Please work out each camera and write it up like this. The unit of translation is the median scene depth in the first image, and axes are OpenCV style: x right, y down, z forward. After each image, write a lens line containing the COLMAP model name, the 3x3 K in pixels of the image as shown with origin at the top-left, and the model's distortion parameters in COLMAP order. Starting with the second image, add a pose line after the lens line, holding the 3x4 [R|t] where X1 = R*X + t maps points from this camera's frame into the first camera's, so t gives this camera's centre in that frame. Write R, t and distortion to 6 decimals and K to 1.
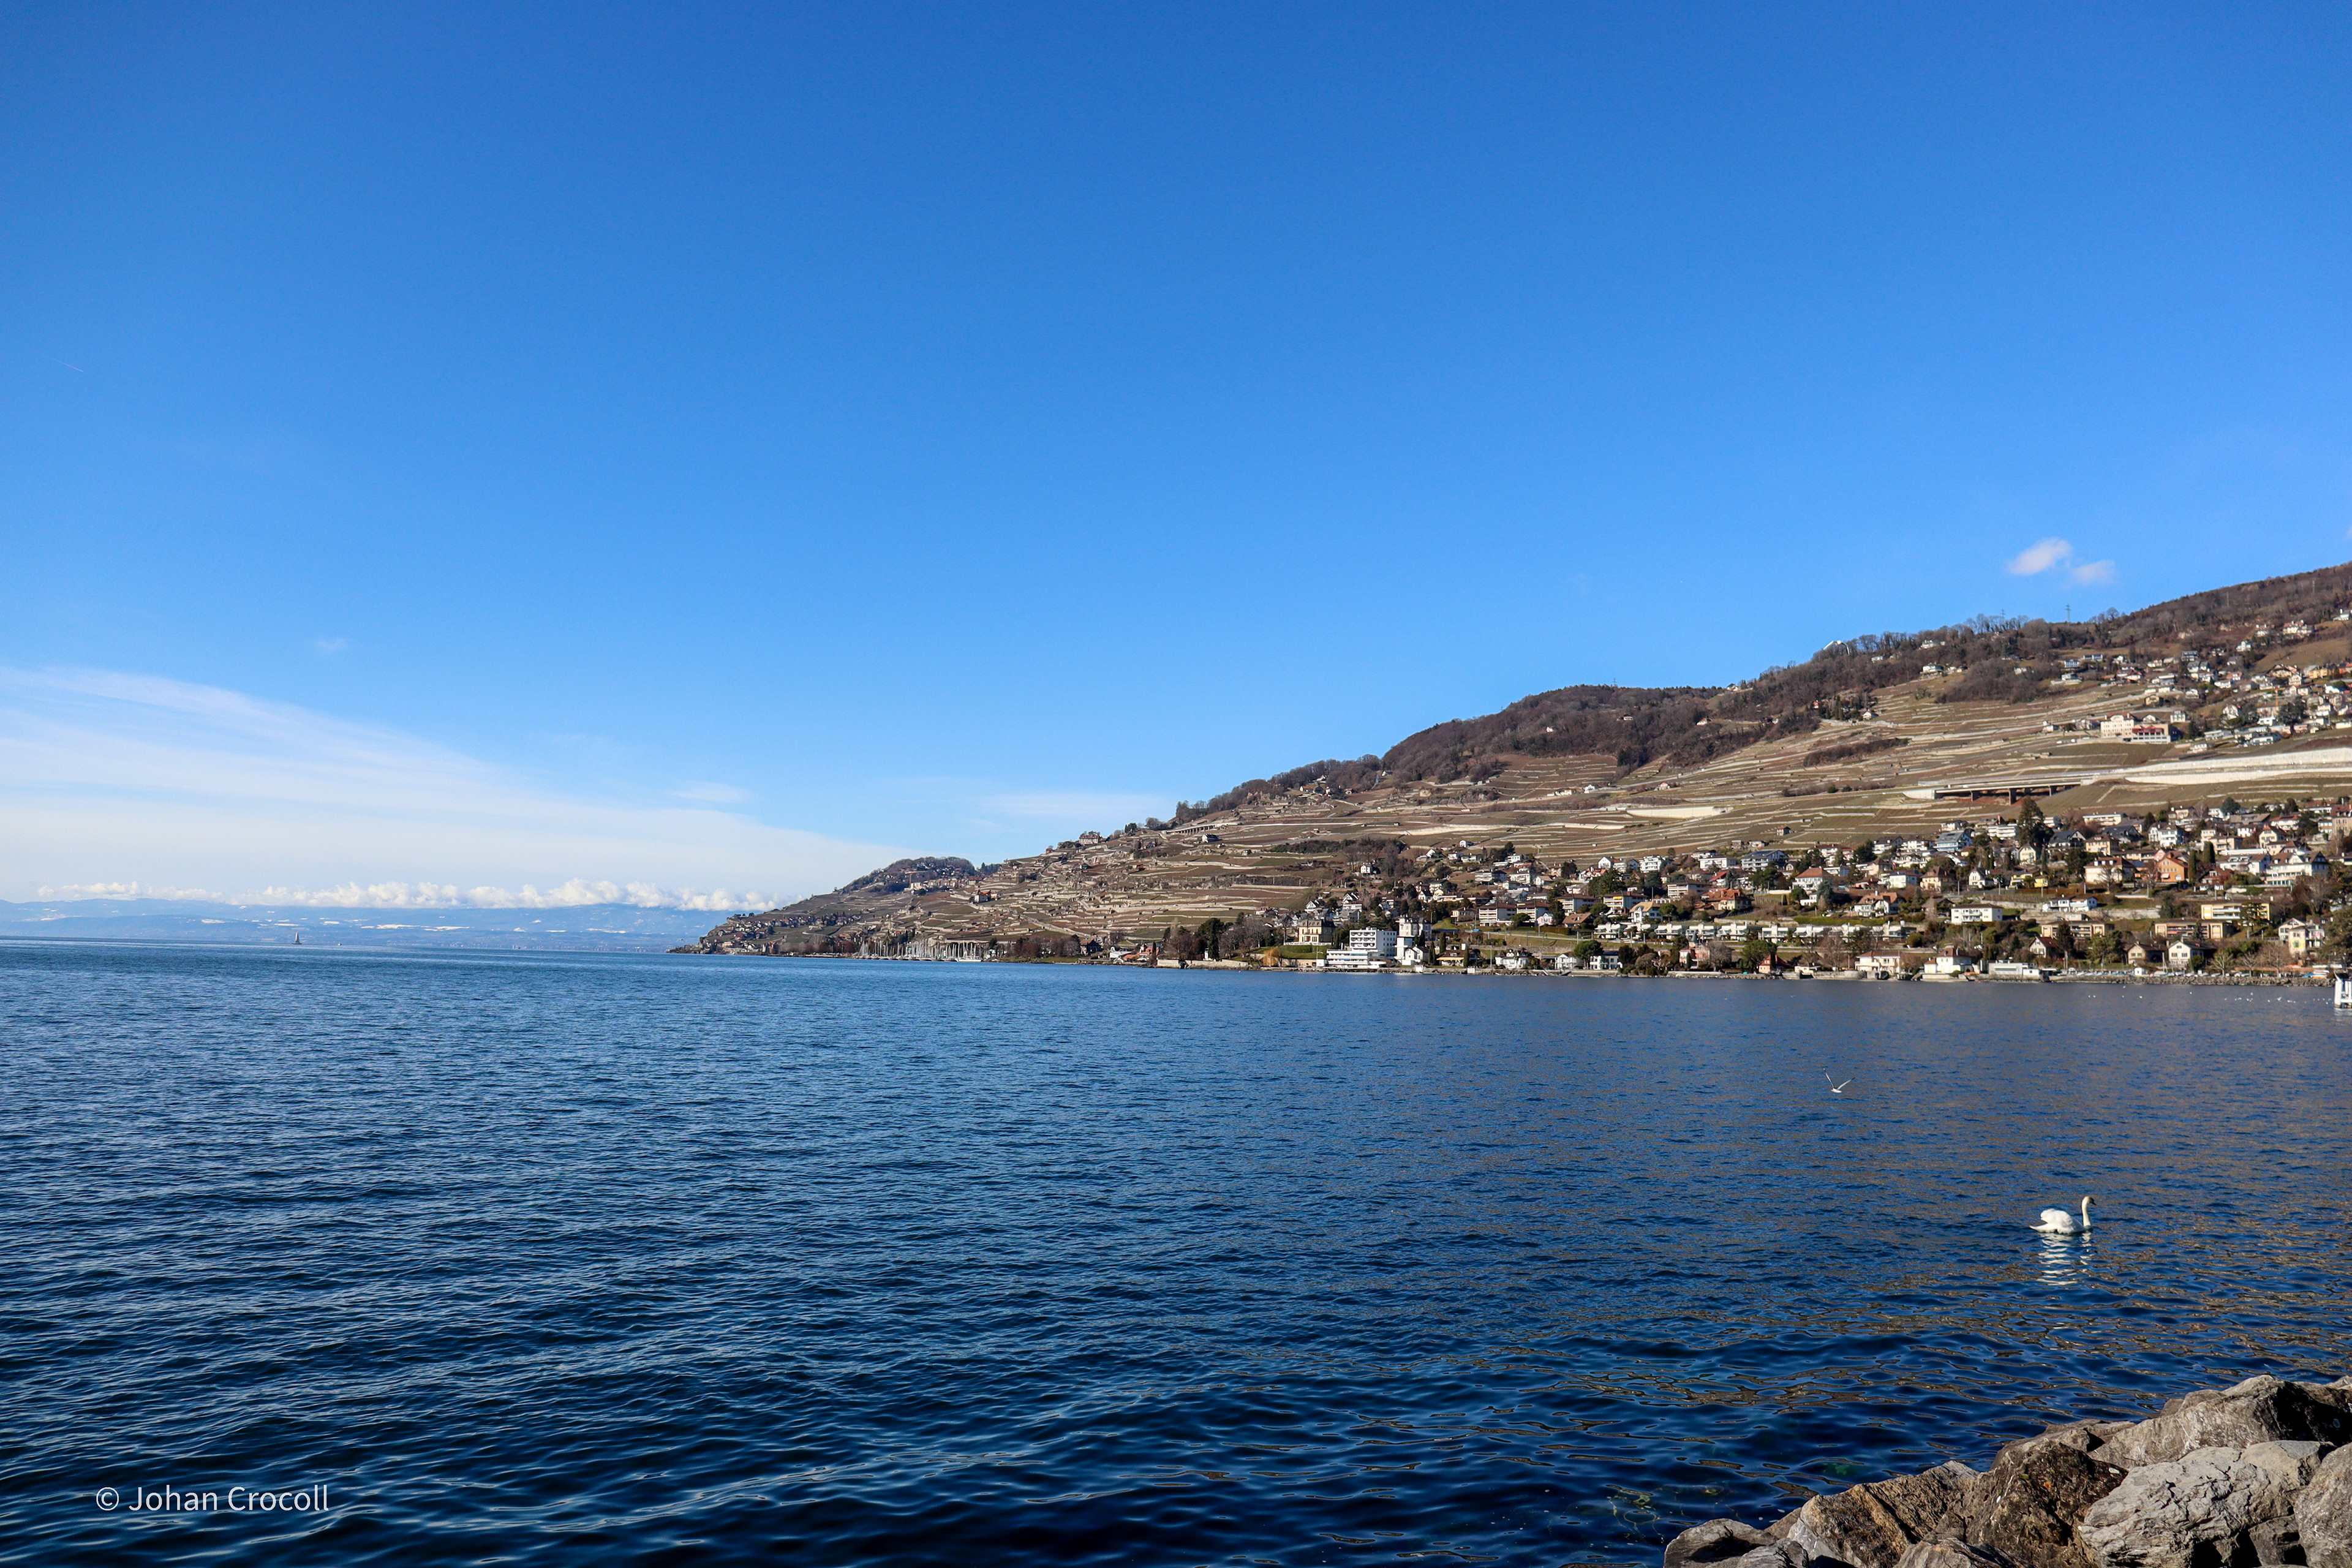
lens RADIAL K [[1905.5, 0, 1176.8], [0, 1905.5, 777.4], [0, 0, 1]] dist [-0.174397, 0.133907]
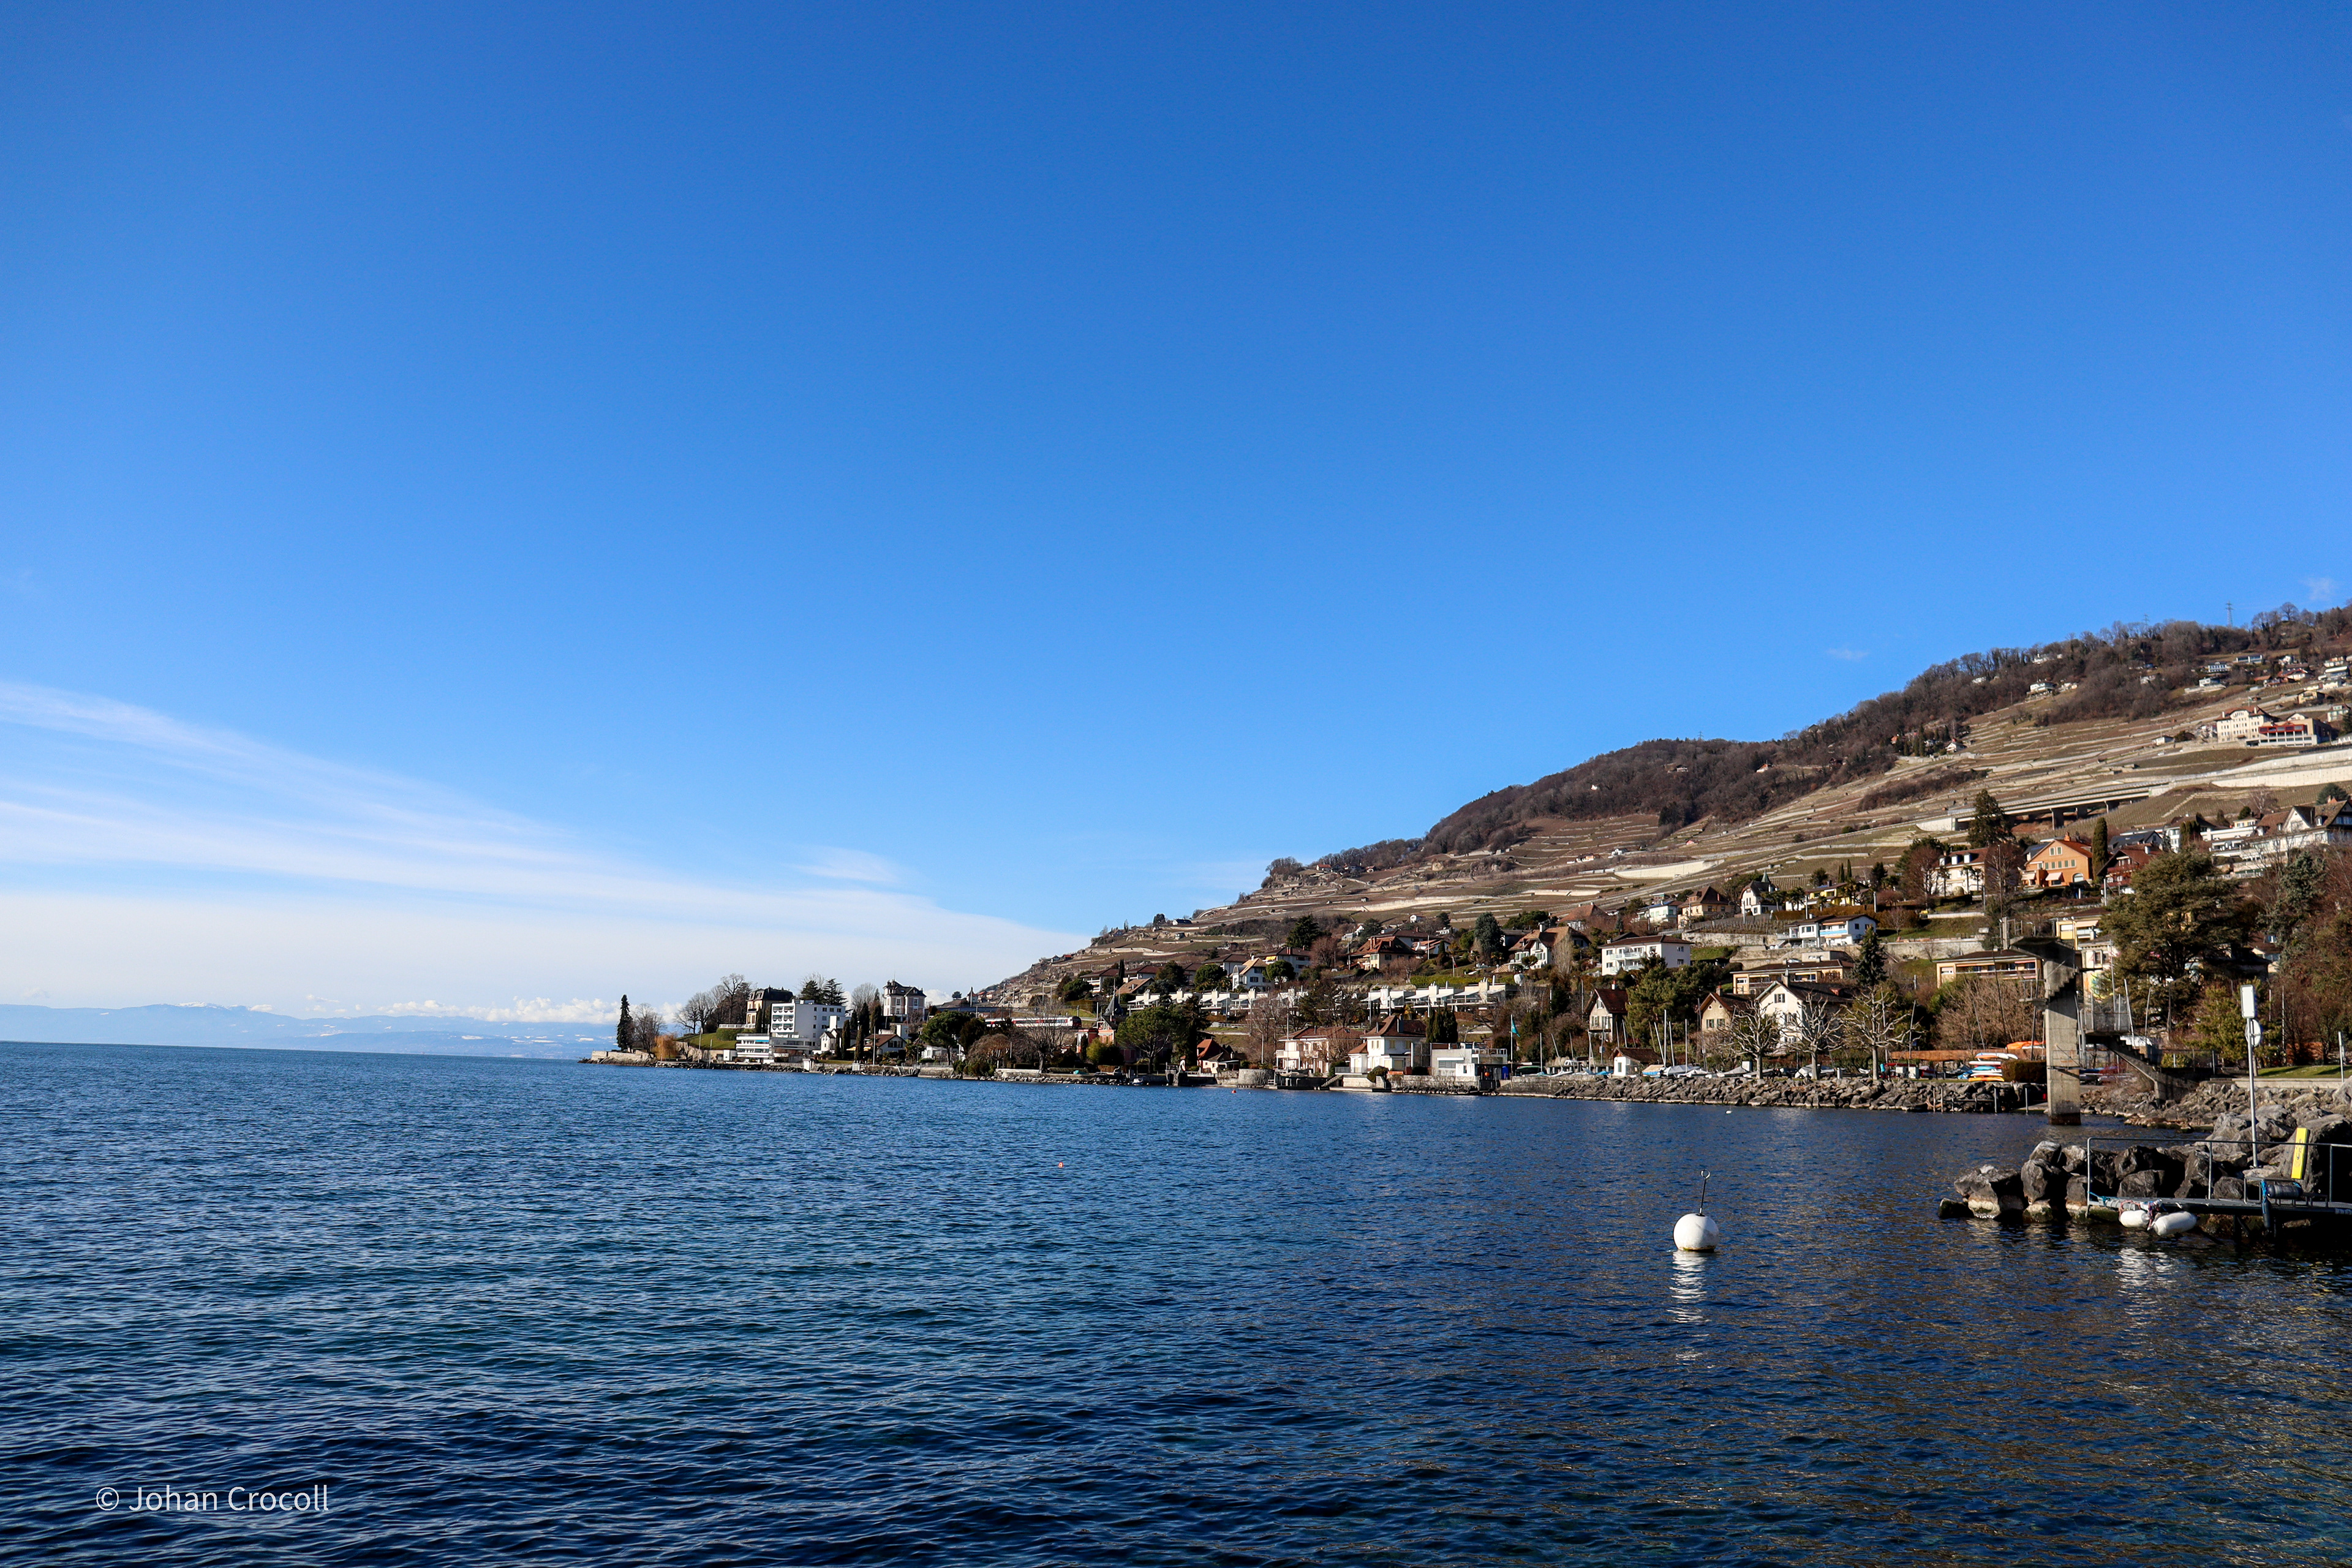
lens RADIAL K [[1909.3, 0, 1213.8], [0, 1909.3, 765.2], [0, 0, 1]] dist [-0.162212, 0.139144]
pose [[0.993289, -0.017799, -0.114277, 0.158154], [0.010150, 0.997690, -0.067170, 0.023320], [0.115208, 0.065559, 0.991176, 0.203082]]
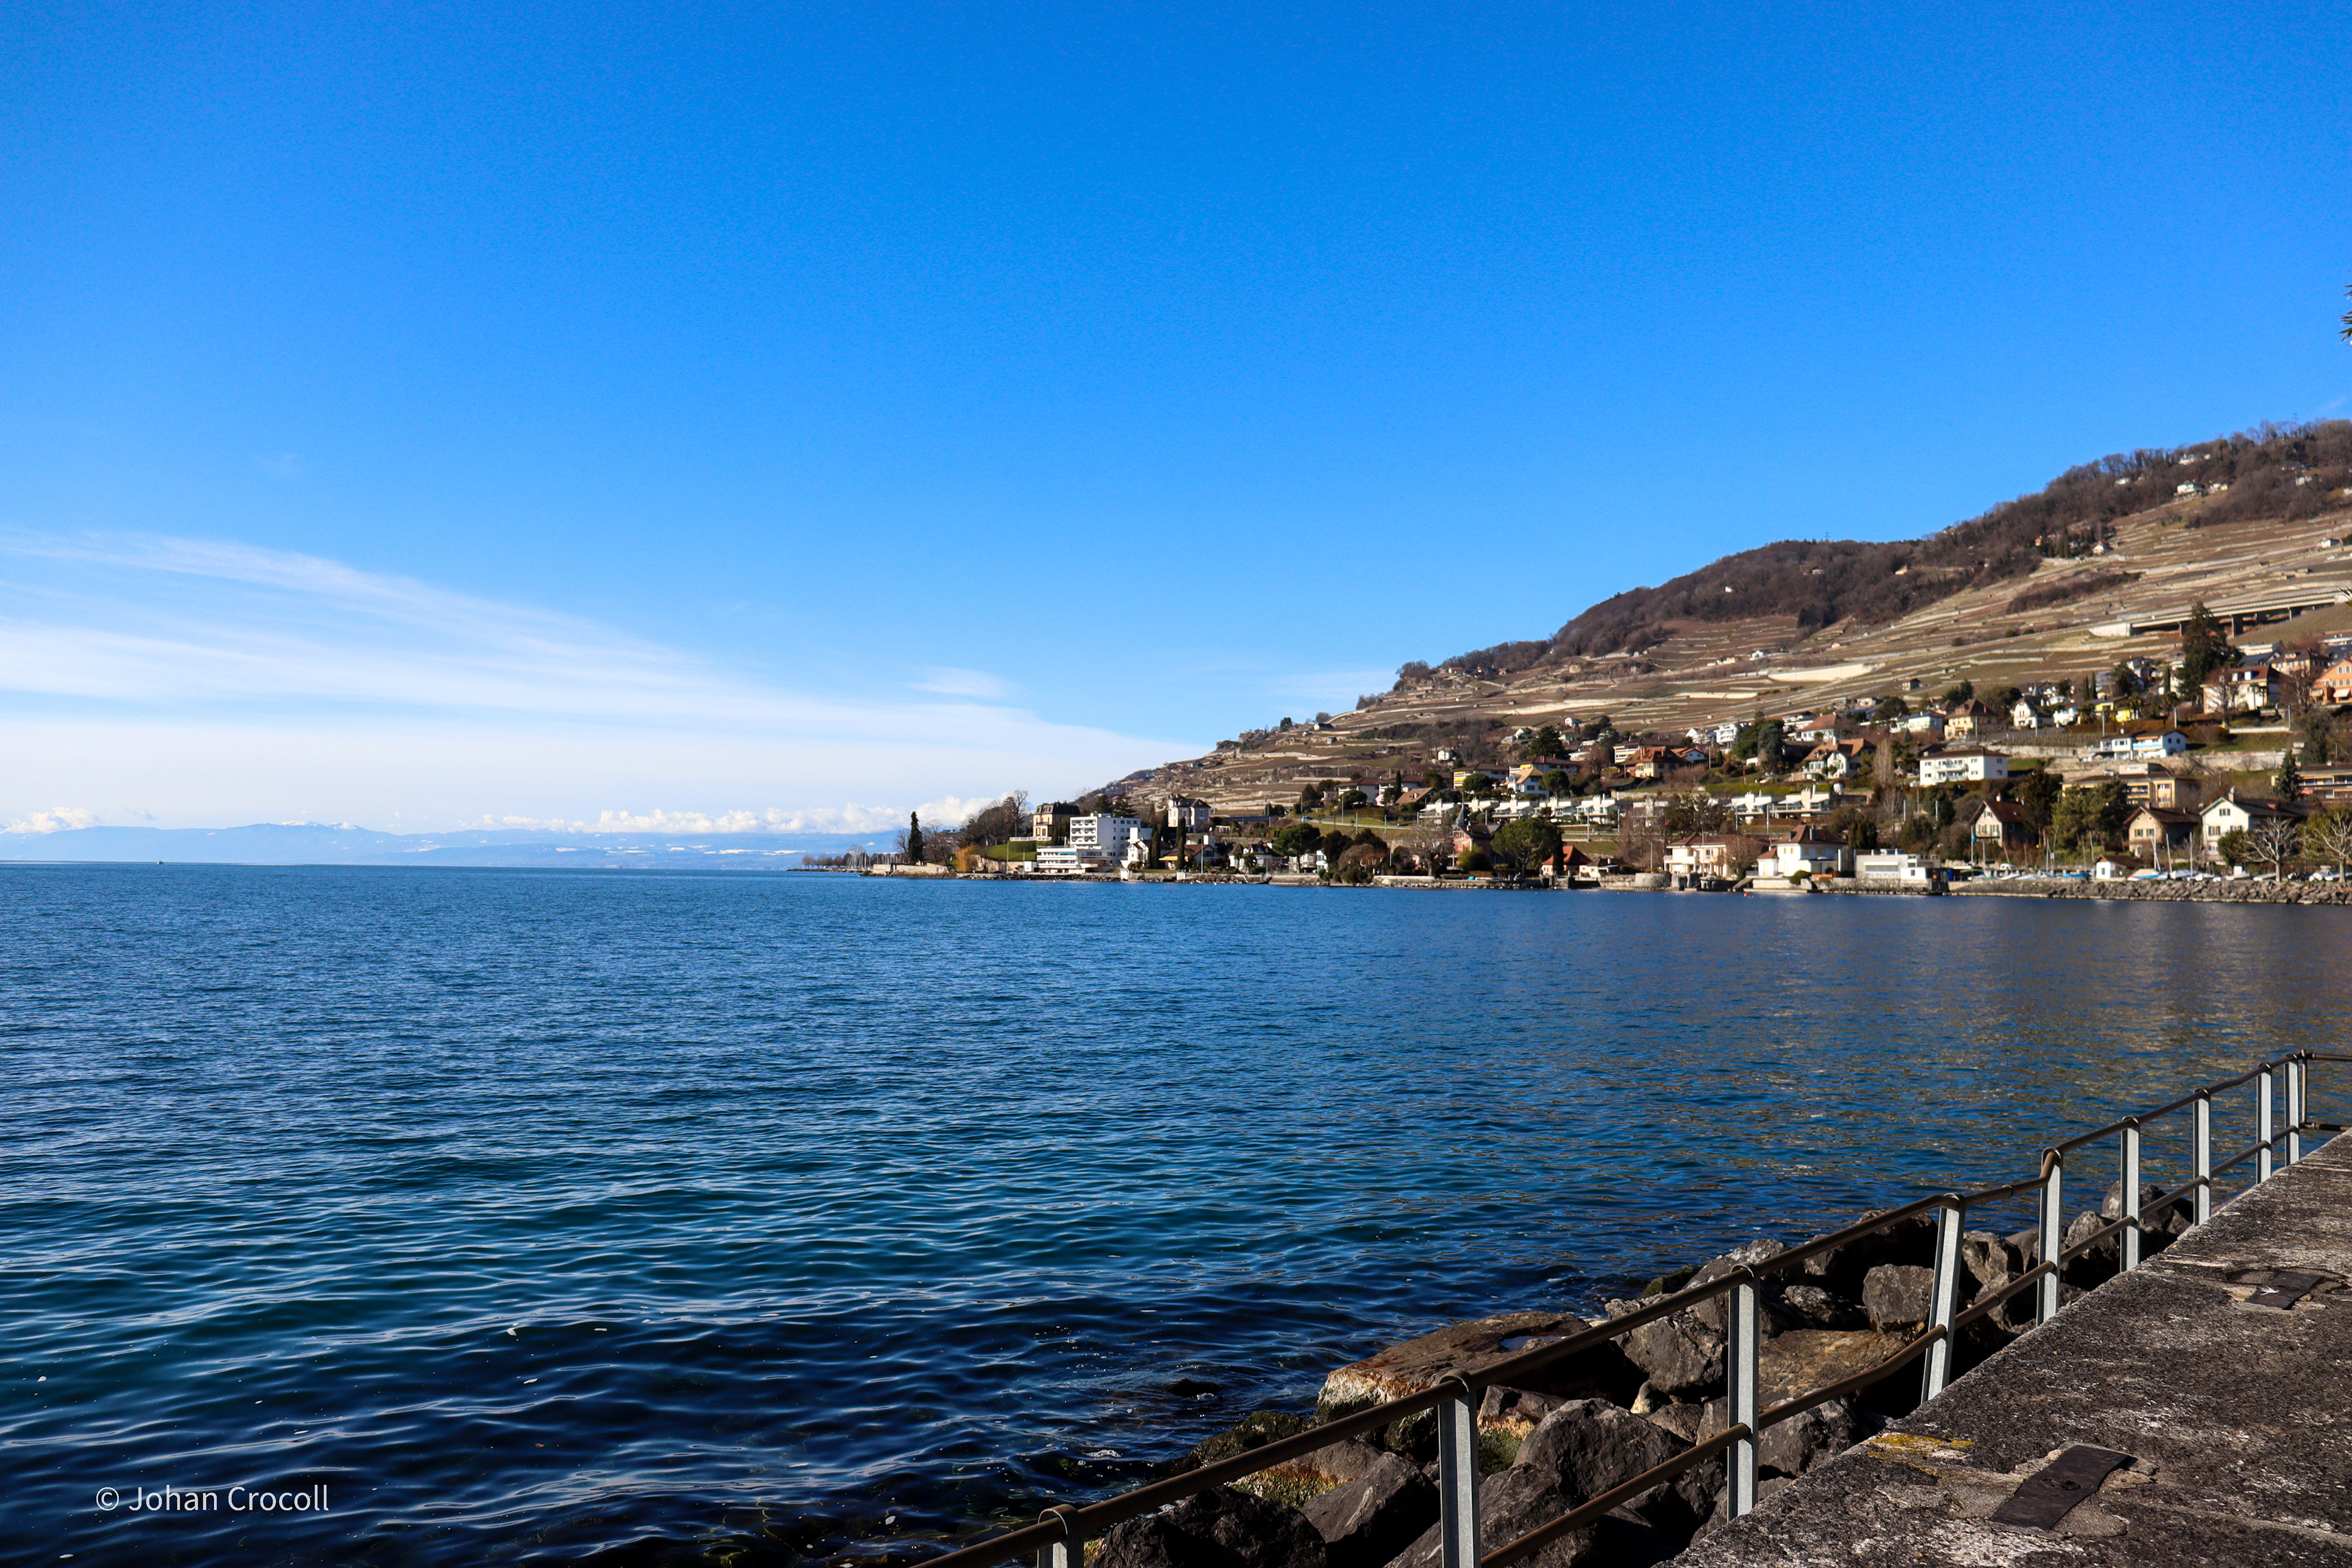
lens RADIAL K [[1909.3, 0, 1214.7], [0, 1909.3, 768.7], [0, 0, 1]] dist [-0.162212, 0.139144]
pose [[0.987645, -0.018254, -0.155643, 0.126164], [0.024516, 0.998961, 0.038410, 0.019962], [0.154780, -0.041751, 0.987066, 0.178336]]
